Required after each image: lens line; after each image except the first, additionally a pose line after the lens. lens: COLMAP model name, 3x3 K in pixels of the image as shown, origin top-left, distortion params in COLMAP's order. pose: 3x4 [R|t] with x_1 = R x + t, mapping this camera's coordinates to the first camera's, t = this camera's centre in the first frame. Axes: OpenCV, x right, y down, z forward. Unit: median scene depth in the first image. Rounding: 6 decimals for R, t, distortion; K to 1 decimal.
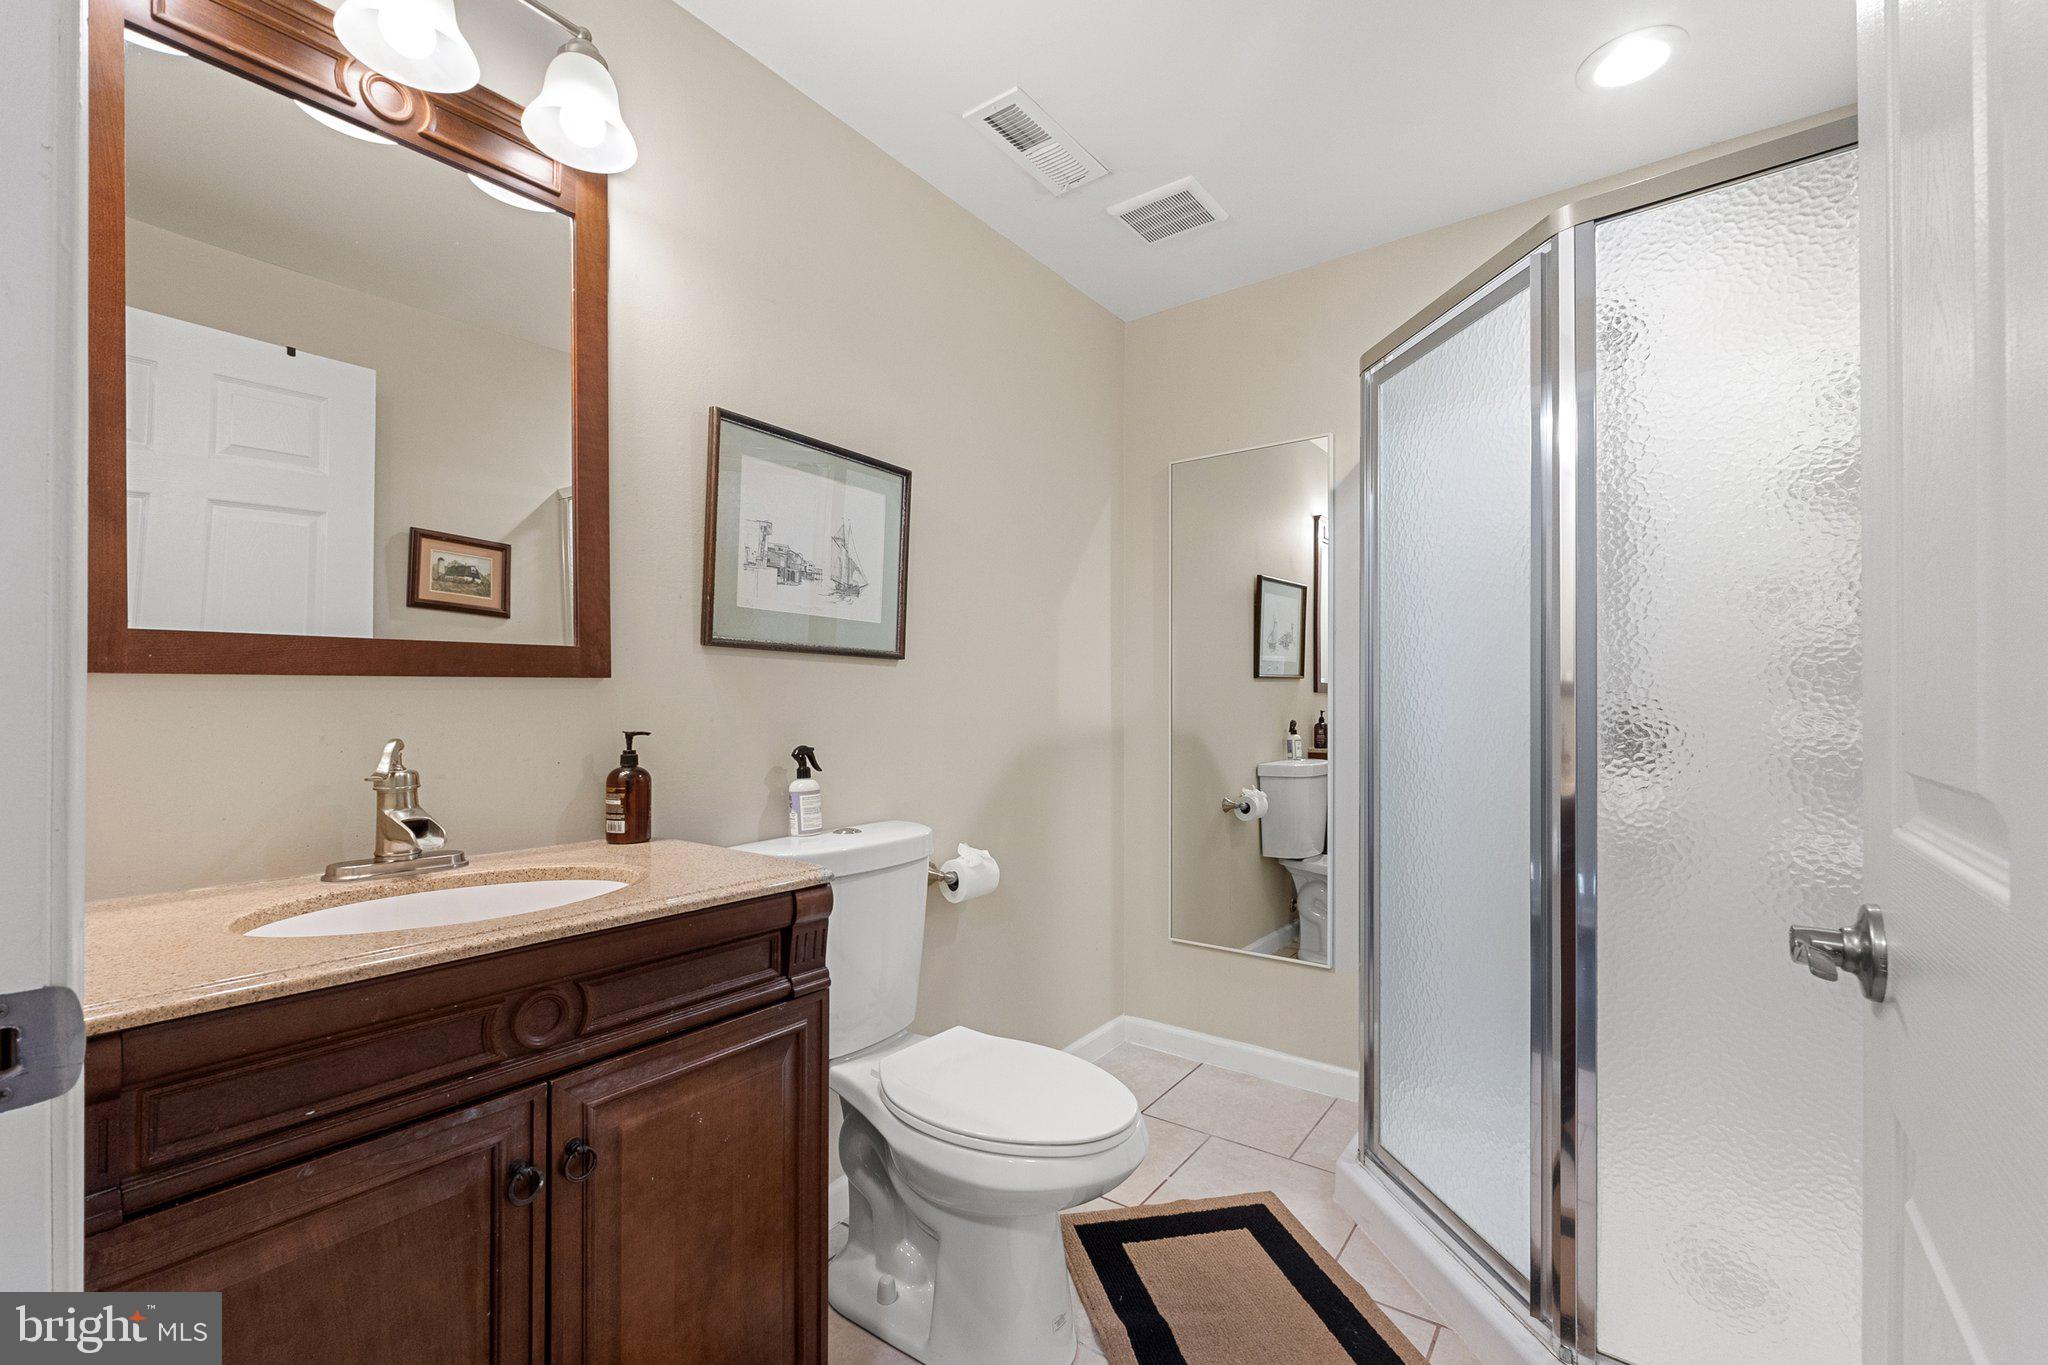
lens RADIAL K [[874.0, 0, 1027.6], [0, 874.0, 690.9], [0, 0, 1]] dist [-0.005271, -0.000416]
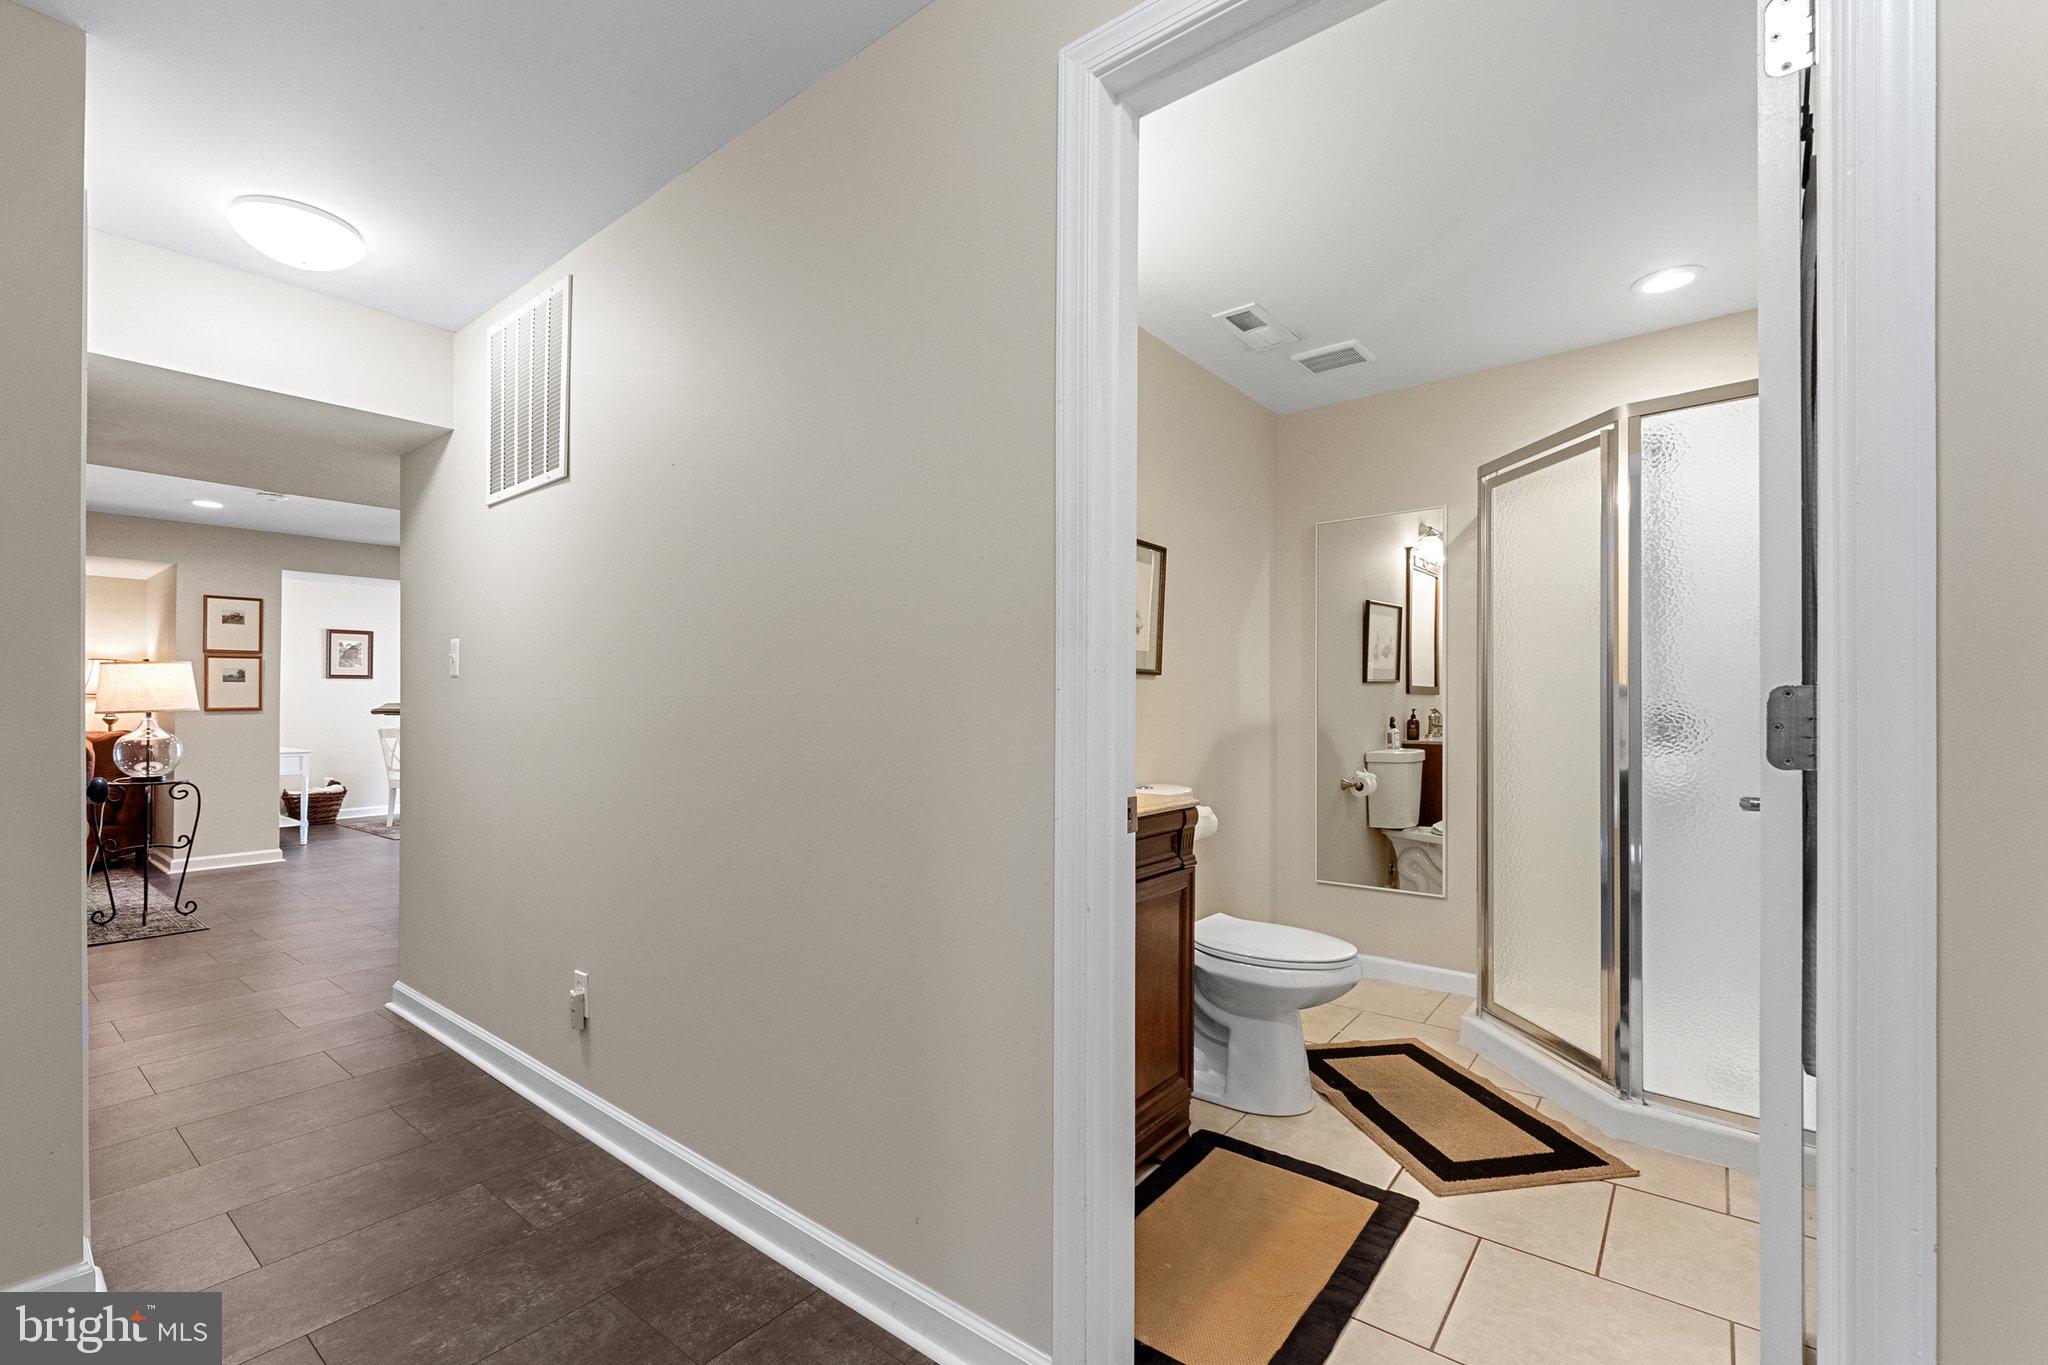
lens RADIAL K [[874.0, 0, 1023.2], [0, 874.0, 696.3], [0, 0, 1]] dist [-0.005271, -0.000416]
pose [[0.998808, -0.005063, -0.048544, -0.258165], [0.005381, 0.999965, 0.006424, -0.009402], [0.048510, -0.006678, 0.998800, -0.415383]]
